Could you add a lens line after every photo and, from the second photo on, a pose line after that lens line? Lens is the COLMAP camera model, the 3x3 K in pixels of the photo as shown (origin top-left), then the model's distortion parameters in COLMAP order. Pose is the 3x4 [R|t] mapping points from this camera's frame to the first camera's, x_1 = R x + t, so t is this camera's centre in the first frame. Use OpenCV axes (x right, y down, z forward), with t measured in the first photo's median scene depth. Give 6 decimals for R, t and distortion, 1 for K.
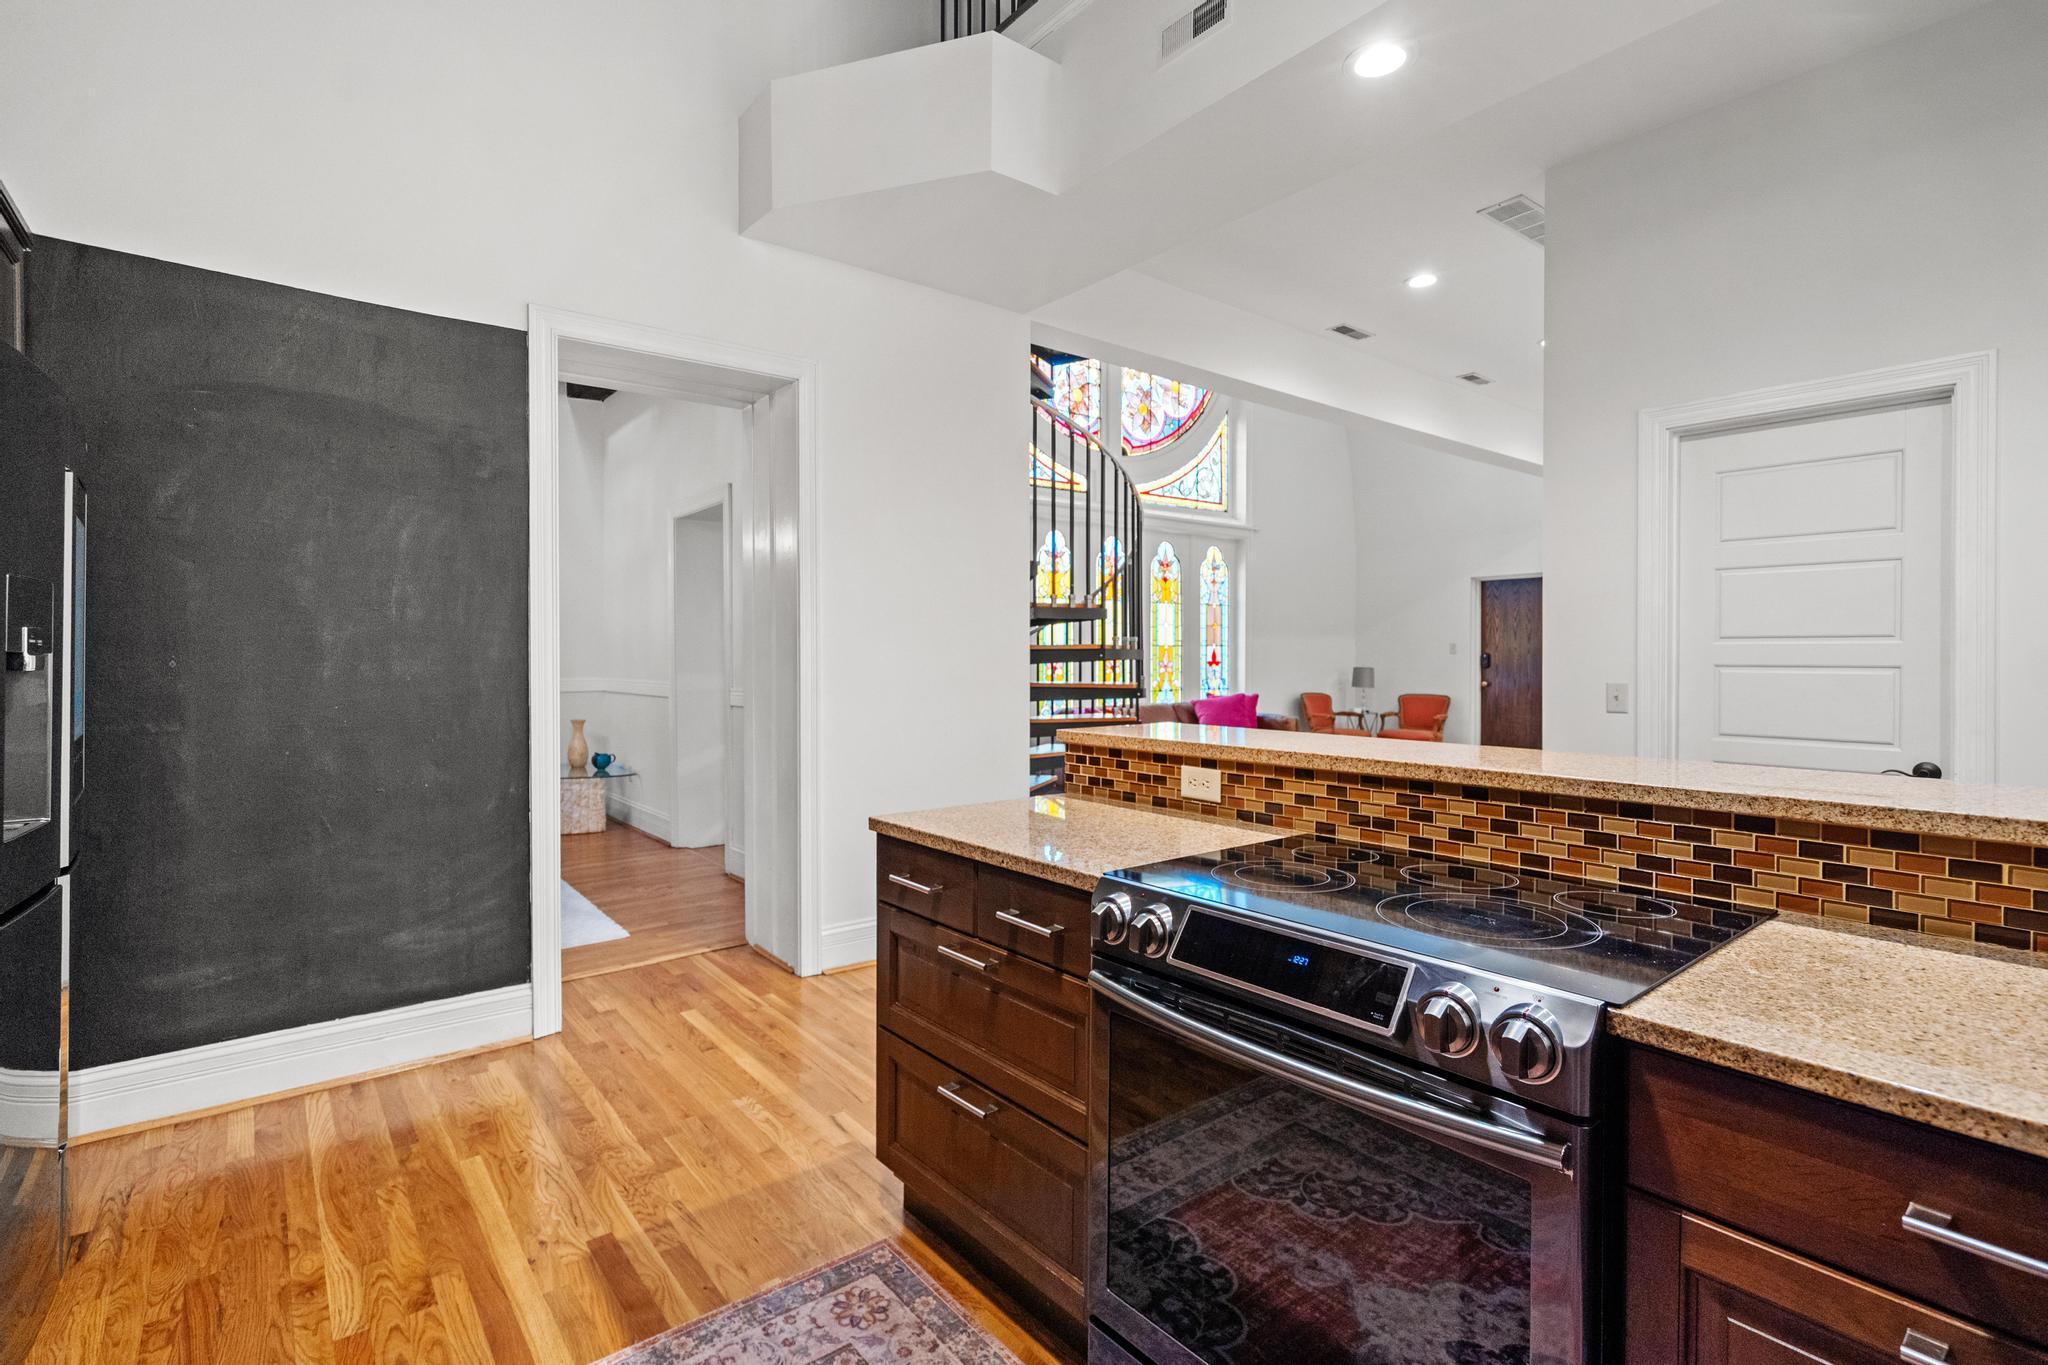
lens RADIAL K [[944.2, 0, 1018.1], [0, 944.2, 663.2], [0, 0, 1]] dist [-0.011624, 0.003978]
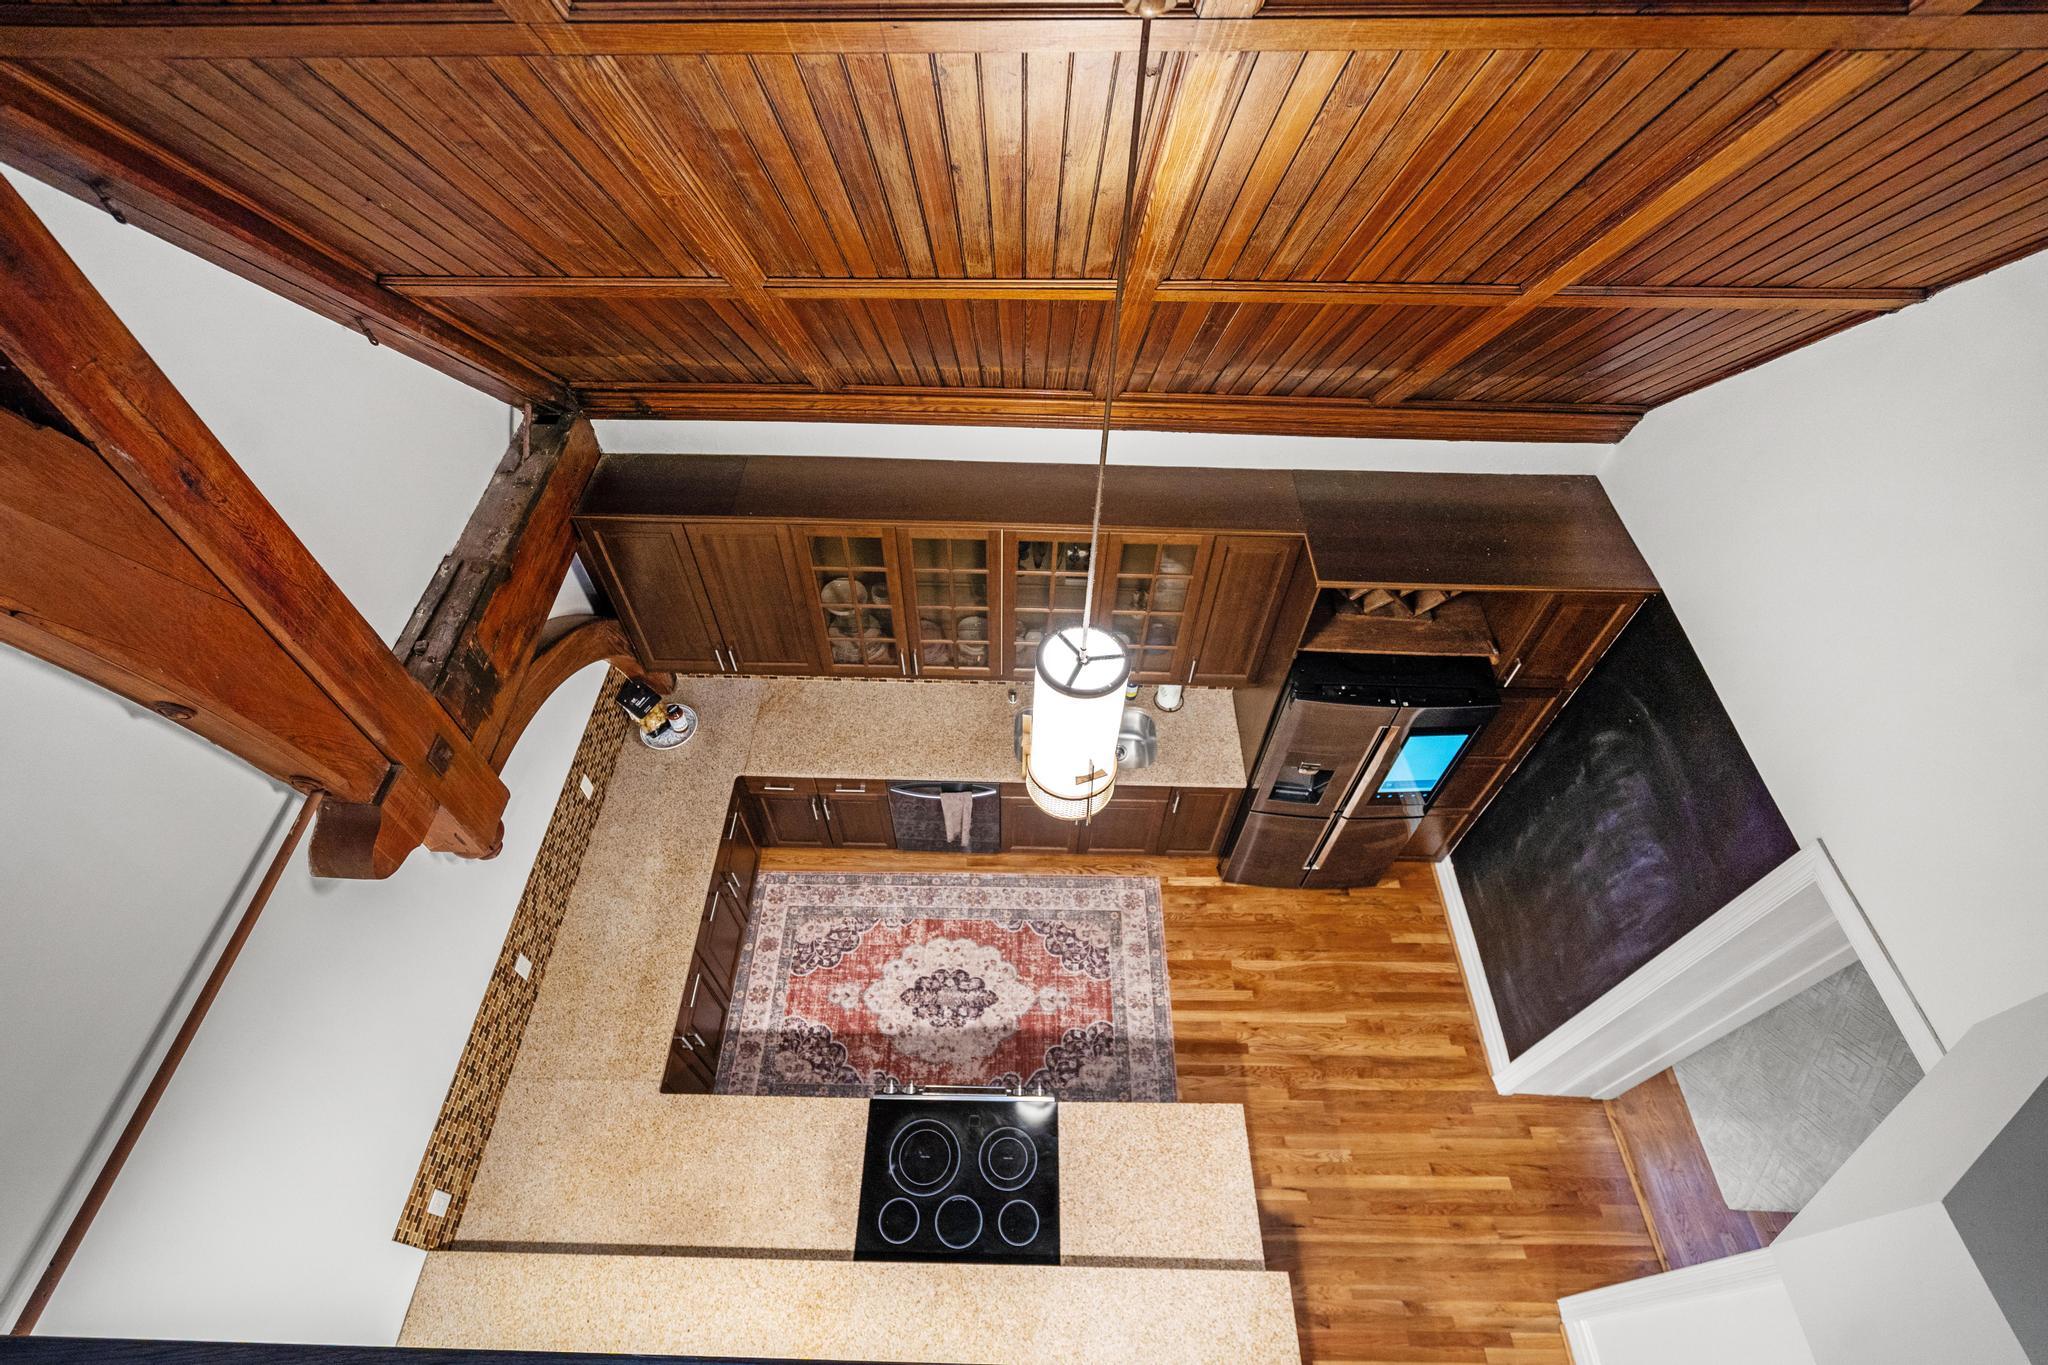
lens RADIAL K [[944.2, 0, 998.1], [0, 944.2, 687.4], [0, 0, 1]] dist [-0.011624, 0.003978]
pose [[-0.649732, 0.593061, -0.475528, 0.126488], [0.000308, 0.625766, 0.780011, -0.415968], [0.760163, 0.506652, -0.406763, 0.237194]]
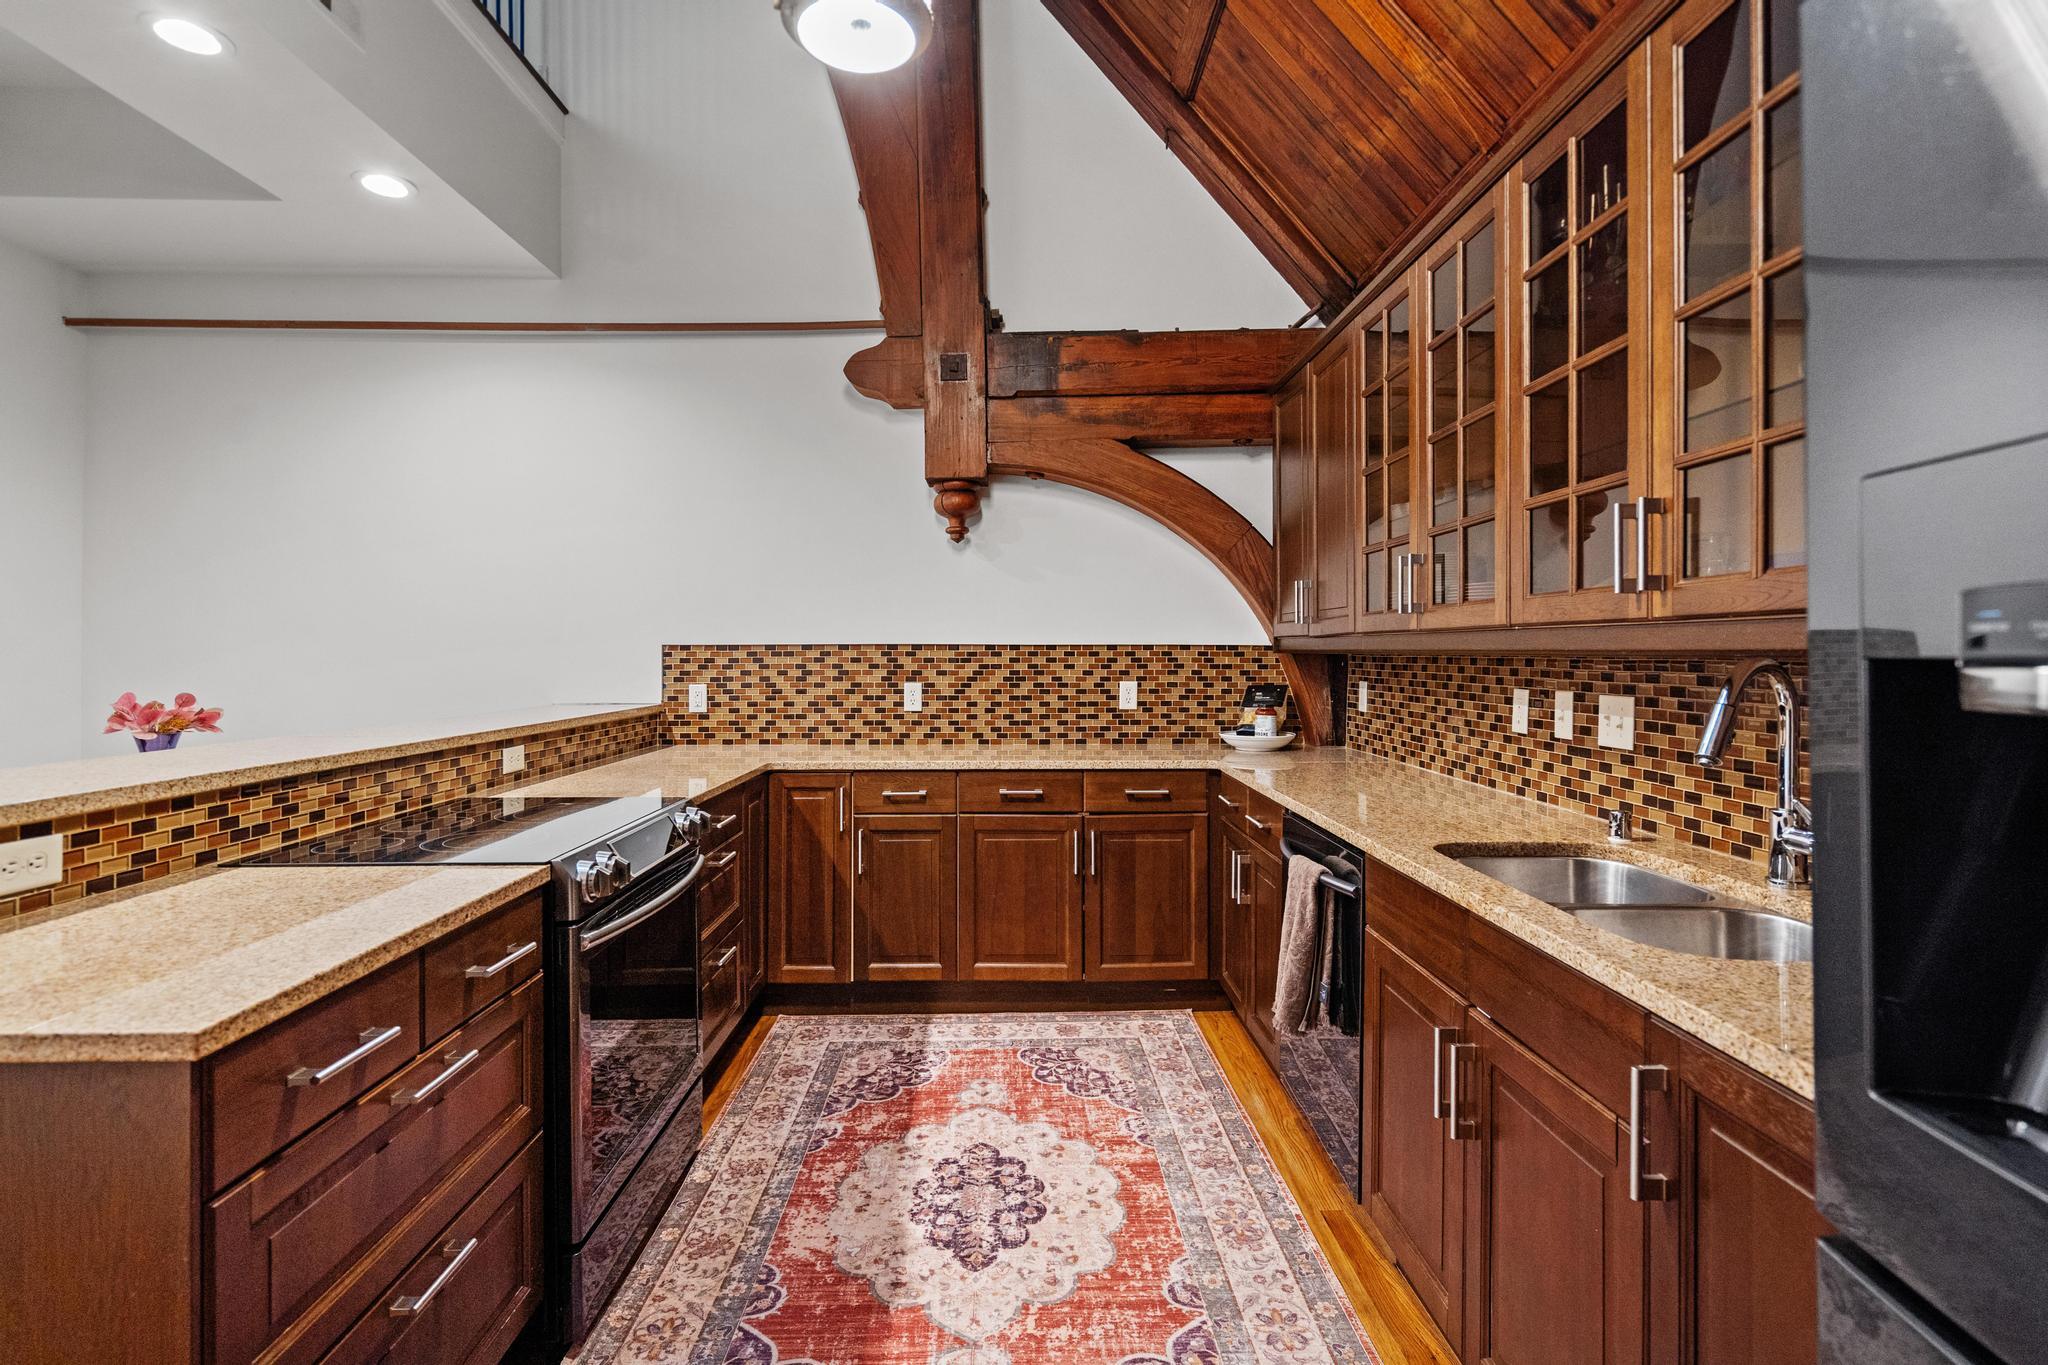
lens RADIAL K [[944.2, 0, 1021.1], [0, 944.2, 651.8], [0, 0, 1]] dist [-0.011624, 0.003978]
pose [[-0.788705, 0.001931, 0.614769, -0.176940], [0.007594, 0.999949, 0.006602, -0.003521], [-0.614725, 0.009876, -0.788680, 0.267787]]
